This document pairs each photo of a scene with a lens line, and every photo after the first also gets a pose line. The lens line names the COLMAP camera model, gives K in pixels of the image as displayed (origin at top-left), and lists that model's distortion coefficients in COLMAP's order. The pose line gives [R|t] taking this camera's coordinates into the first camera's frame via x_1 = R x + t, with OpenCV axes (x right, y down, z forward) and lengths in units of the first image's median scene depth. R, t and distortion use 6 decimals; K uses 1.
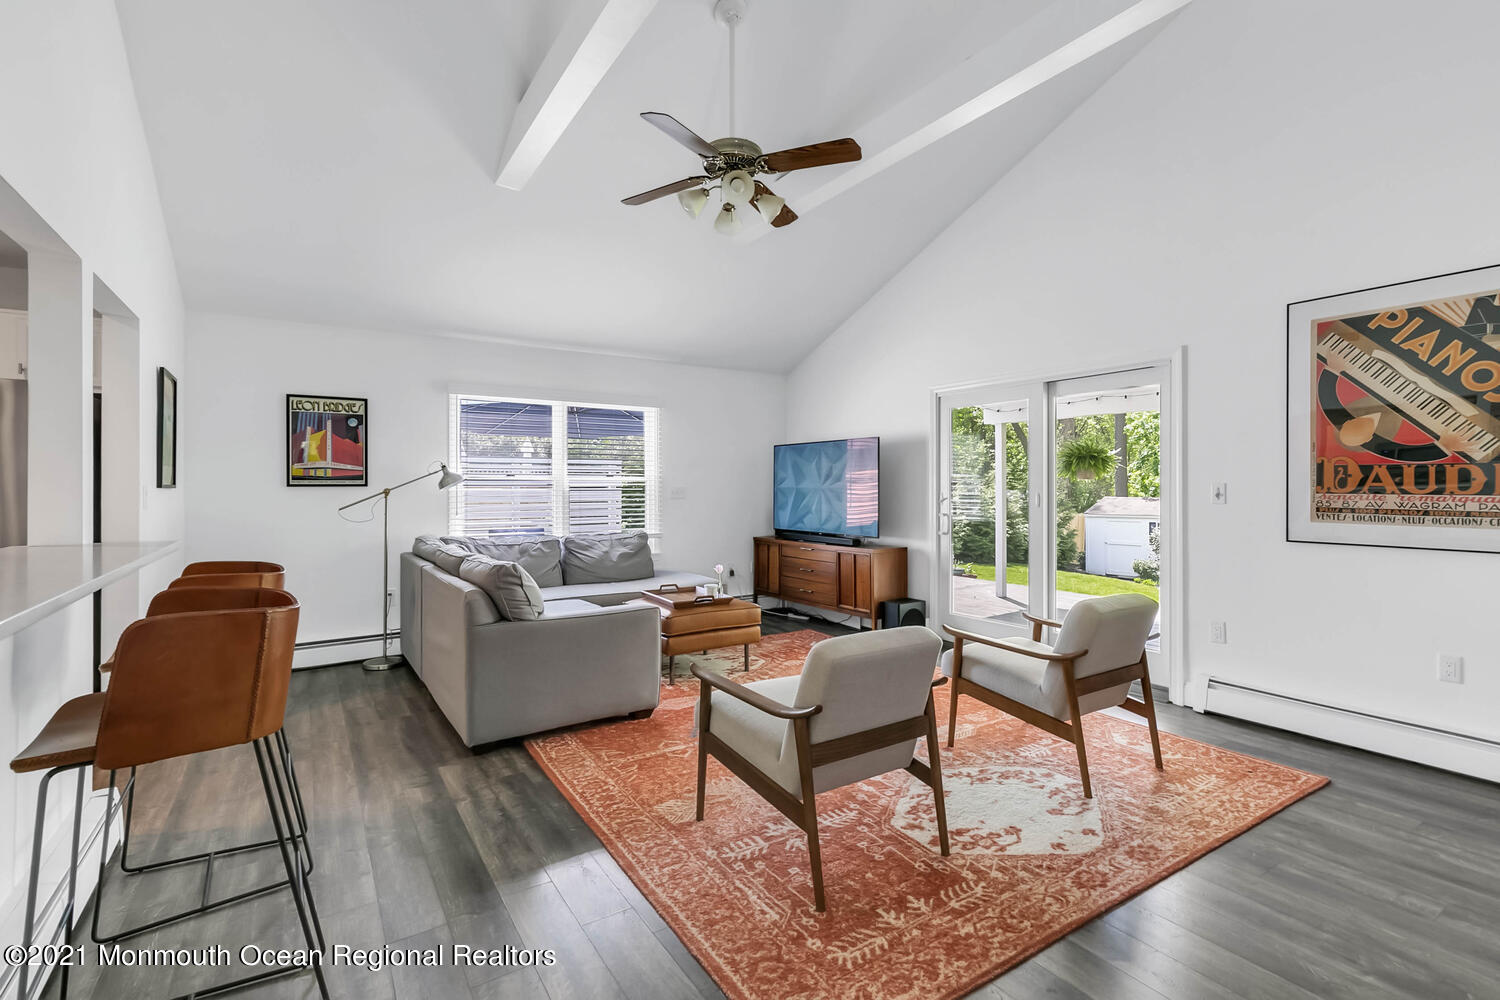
lens RADIAL K [[672.8, 0, 756.3], [0, 672.8, 486.1], [0, 0, 1]] dist [-0.003158, -0.000060]
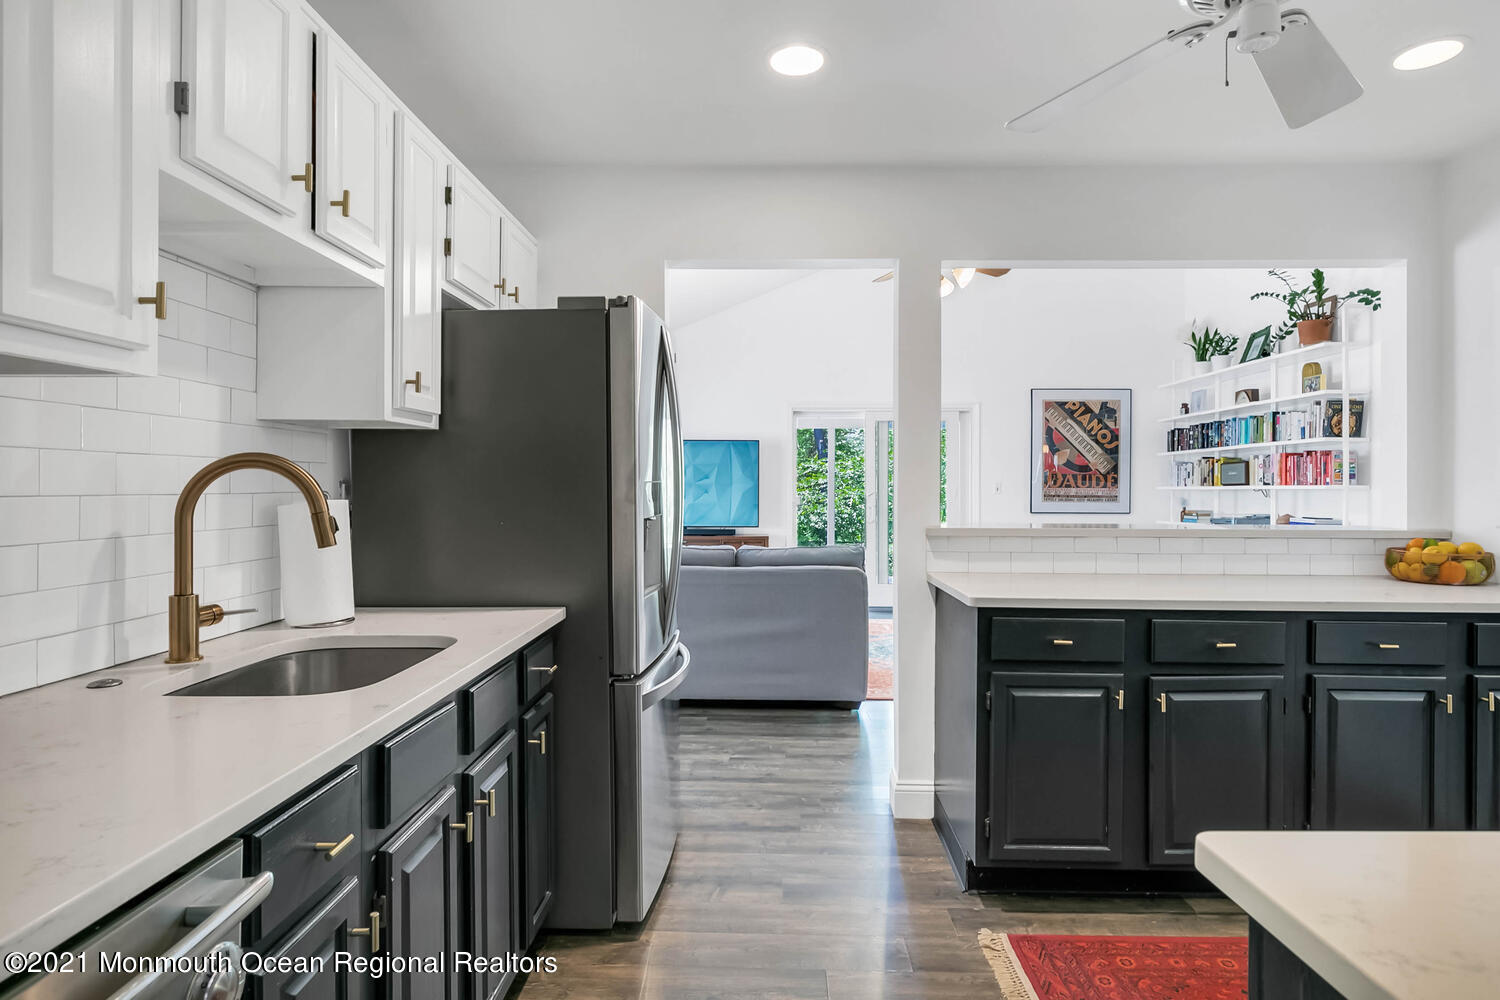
lens RADIAL K [[672.8, 0, 758.3], [0, 672.8, 483.8], [0, 0, 1]] dist [-0.003158, -0.000060]
pose [[0.579358, 0.002309, 0.815070, -1.367881], [-0.004794, 0.999988, 0.000574, 0.002644], [-0.815059, -0.004240, 0.579362, 0.583081]]
